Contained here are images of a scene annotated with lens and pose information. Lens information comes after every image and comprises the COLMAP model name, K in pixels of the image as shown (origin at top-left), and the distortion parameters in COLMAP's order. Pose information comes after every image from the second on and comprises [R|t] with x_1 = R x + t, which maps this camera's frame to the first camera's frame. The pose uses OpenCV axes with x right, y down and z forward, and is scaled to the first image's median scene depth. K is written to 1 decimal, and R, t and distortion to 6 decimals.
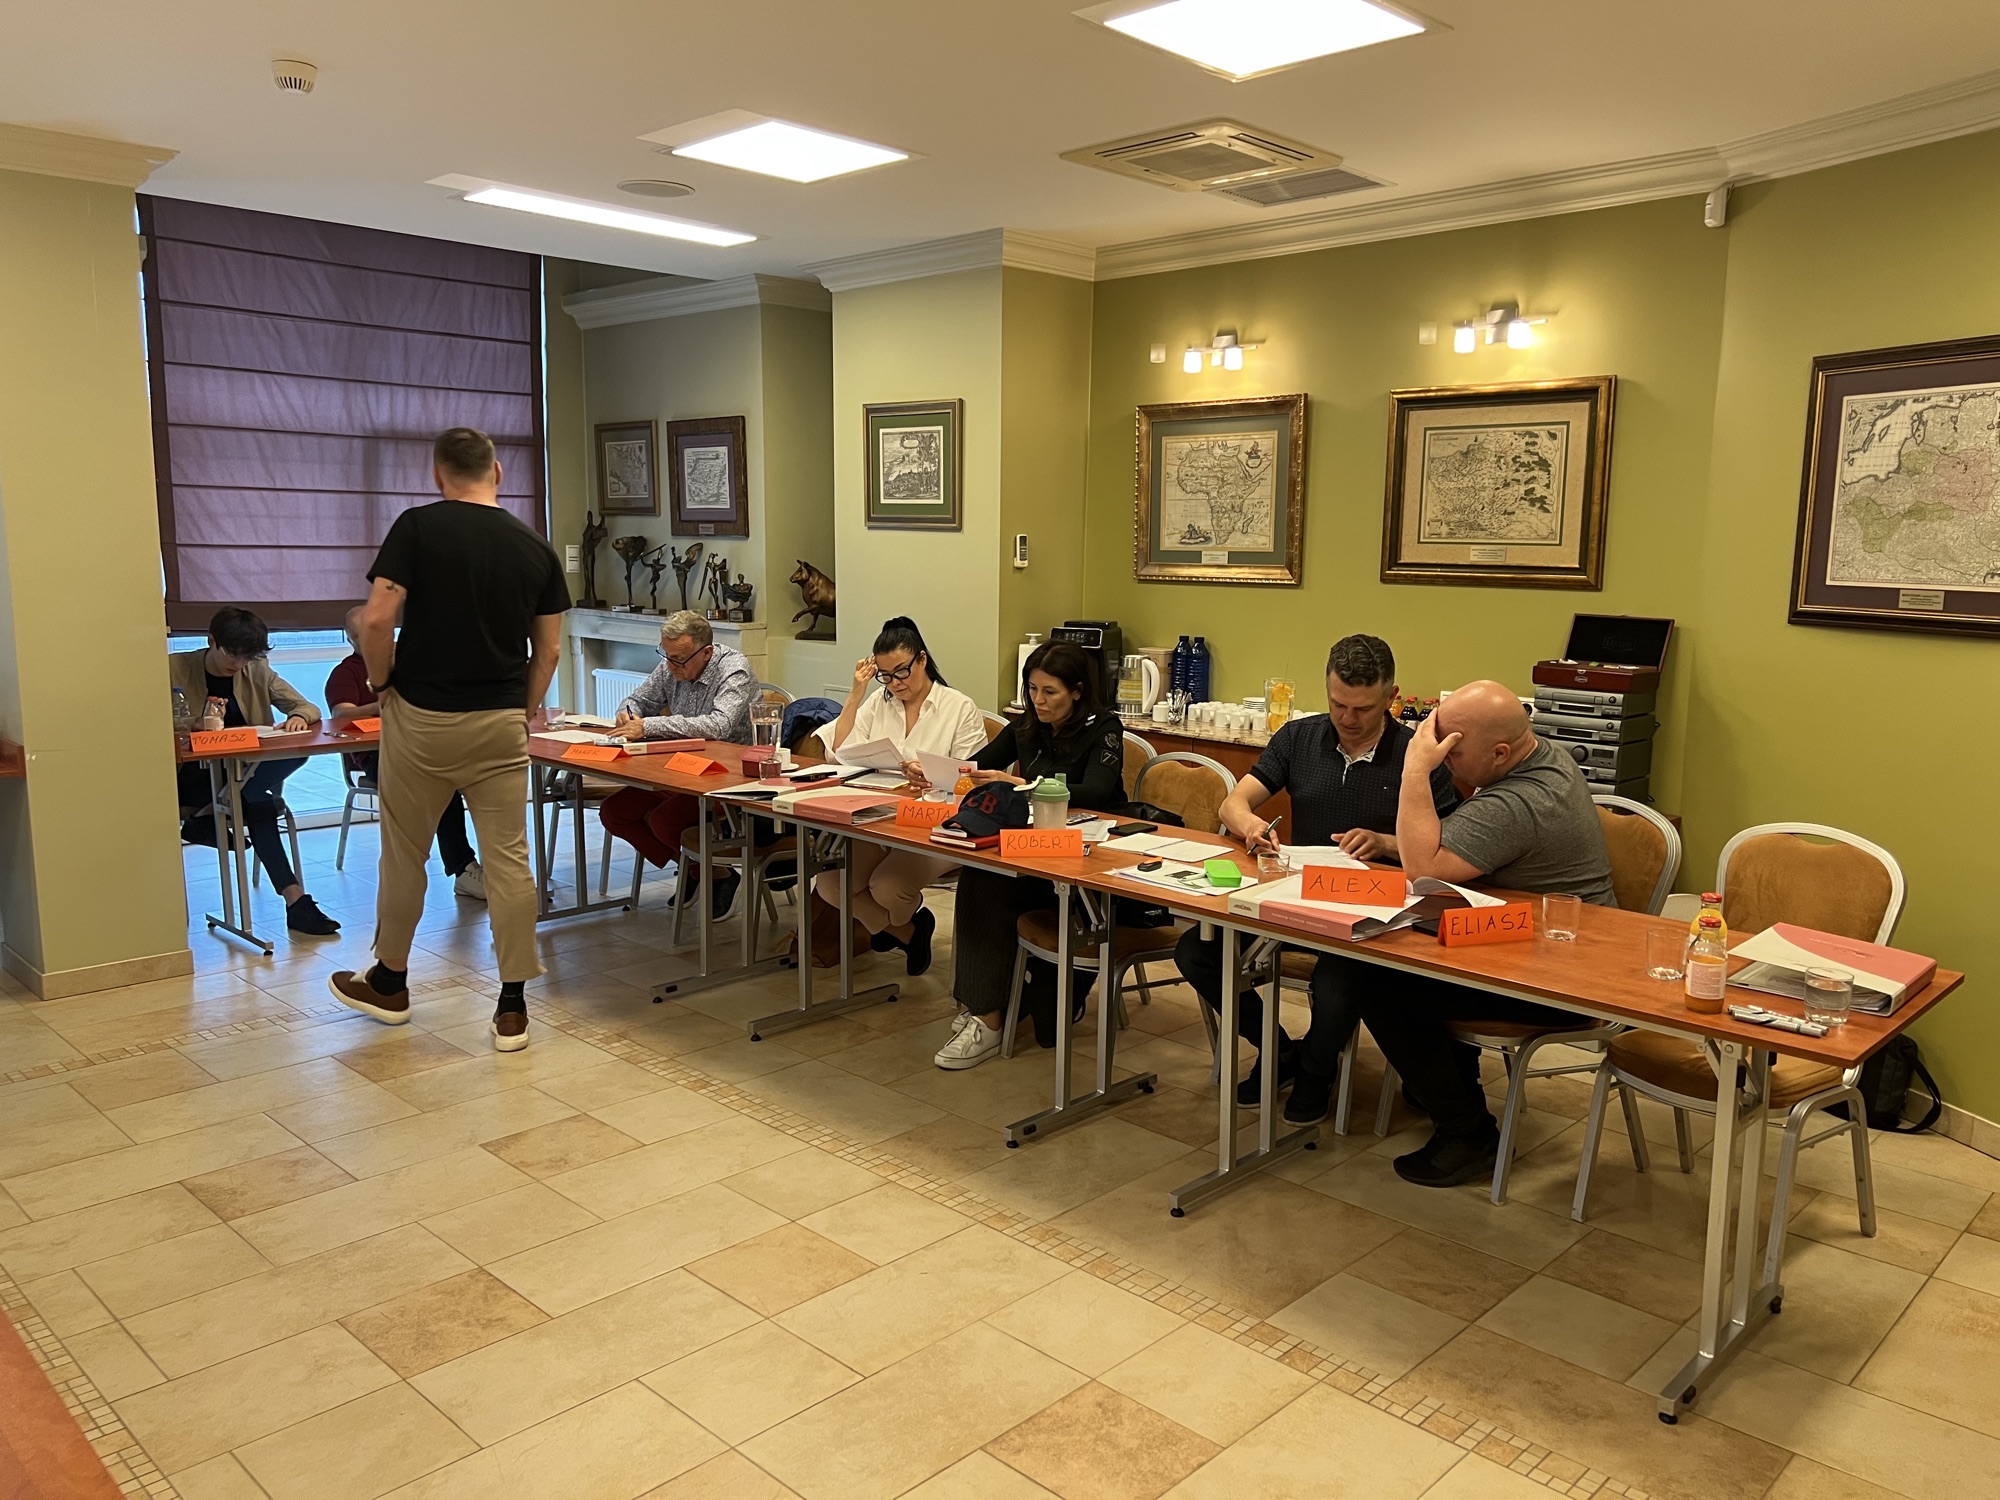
lens RADIAL K [[1516.5, 0, 997.1], [0, 1516.5, 758.6], [0, 0, 1]] dist [0.037675, -0.054255]
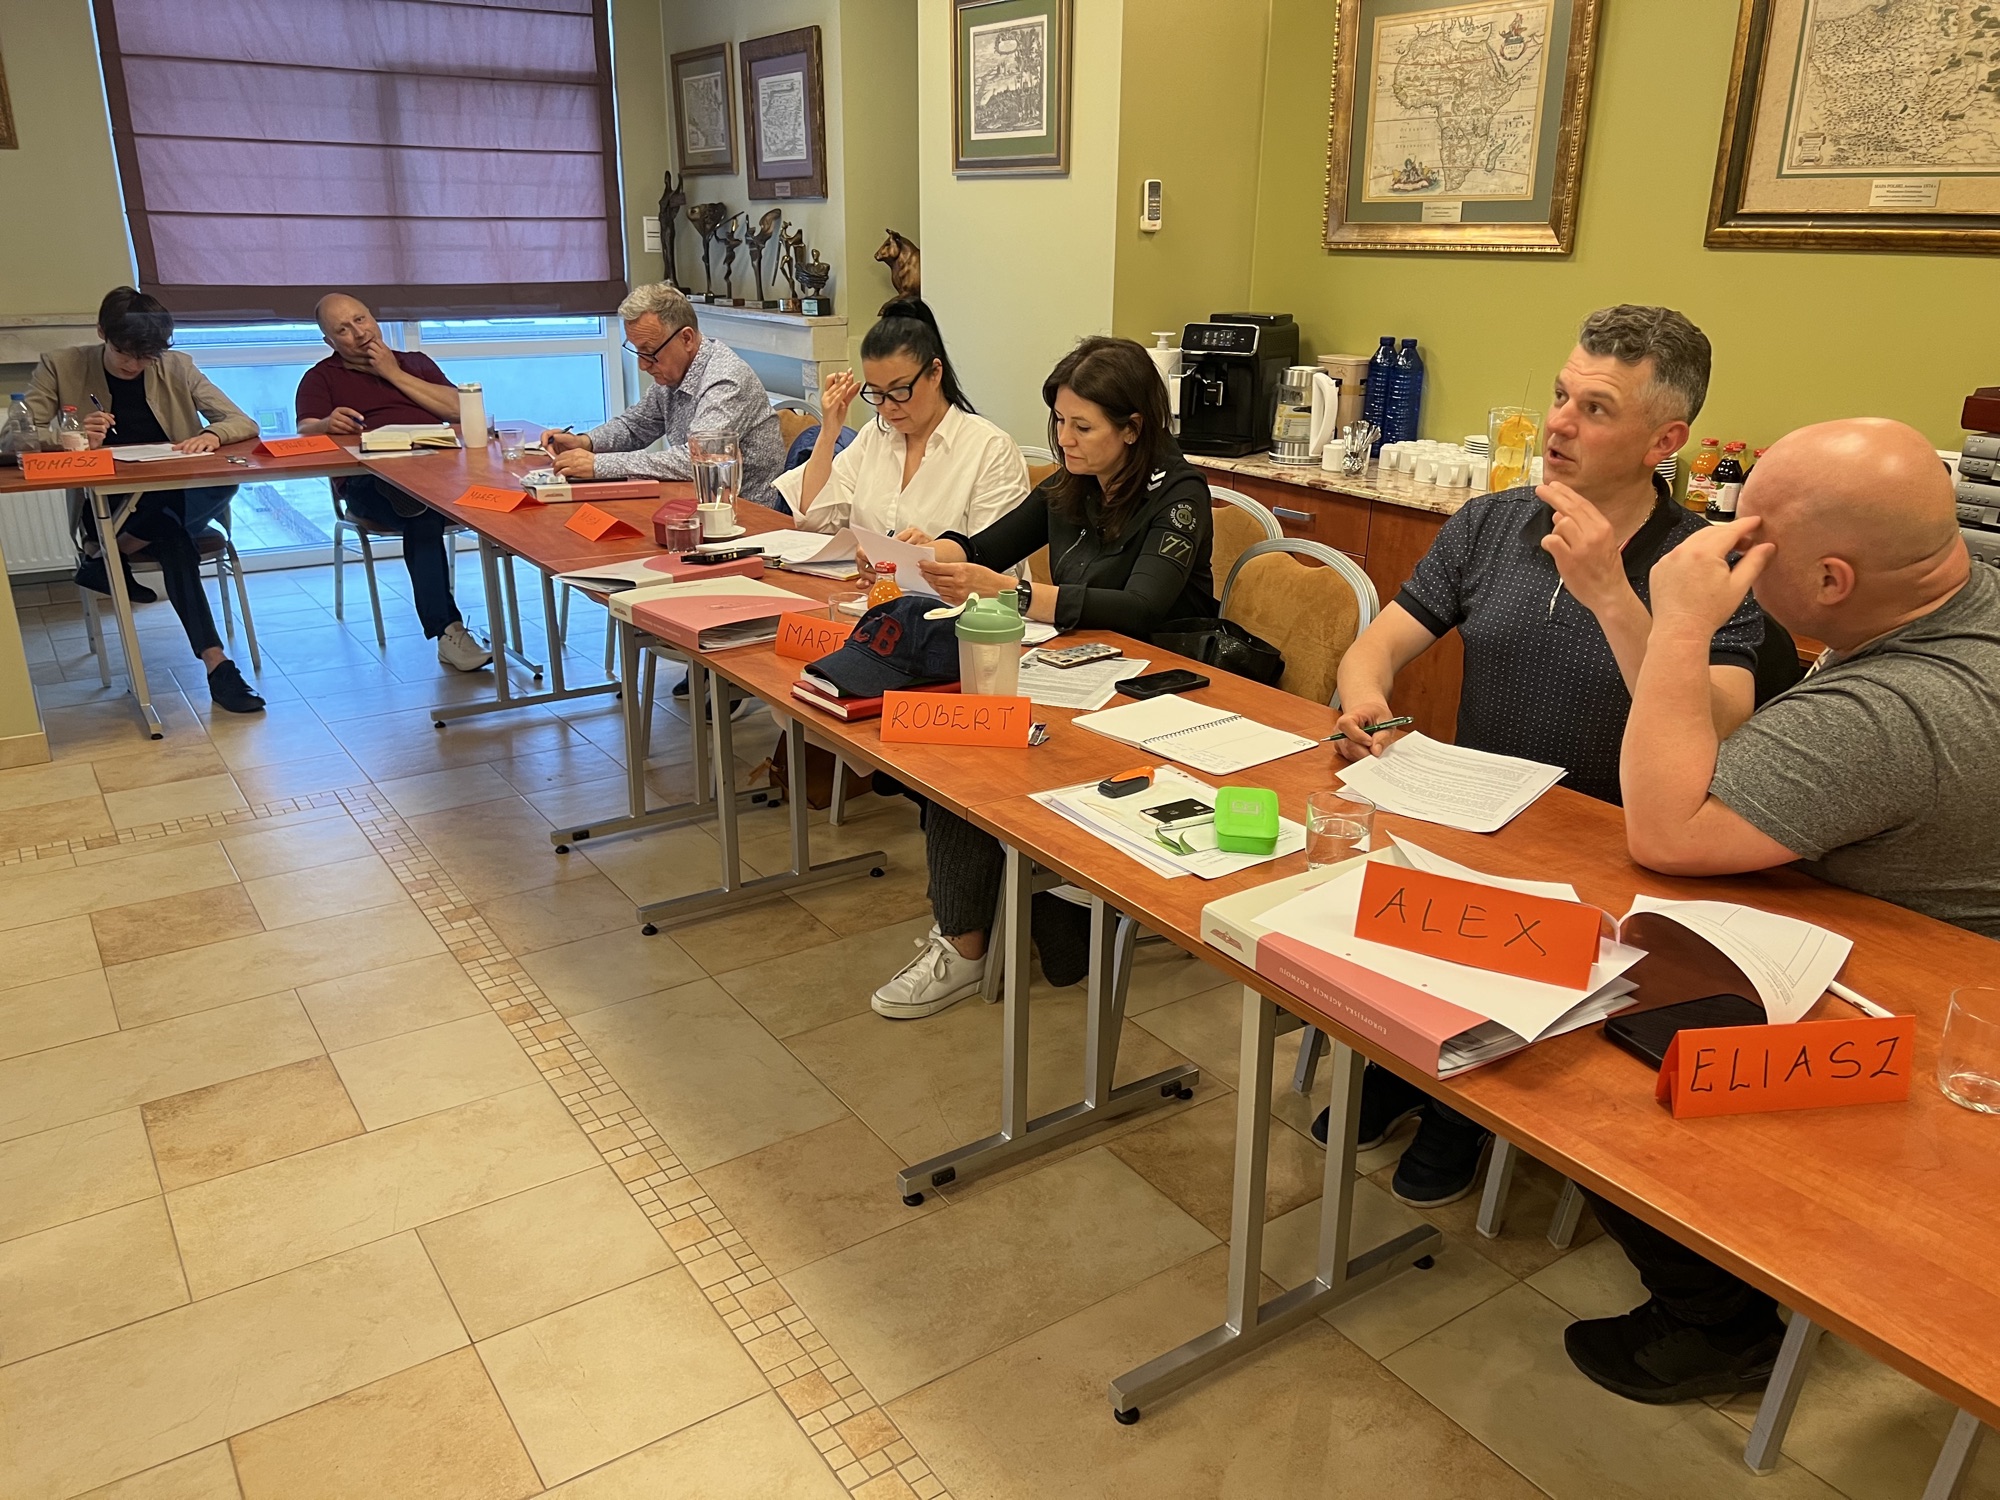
lens RADIAL K [[1516.5, 0, 981.8], [0, 1516.5, 755.2], [0, 0, 1]] dist [0.037675, -0.054255]
pose [[0.978441, 0.063009, -0.196678, 0.104677], [-0.025572, 0.981956, 0.187370, -0.024617], [0.204935, -0.178301, 0.962398, 0.326004]]
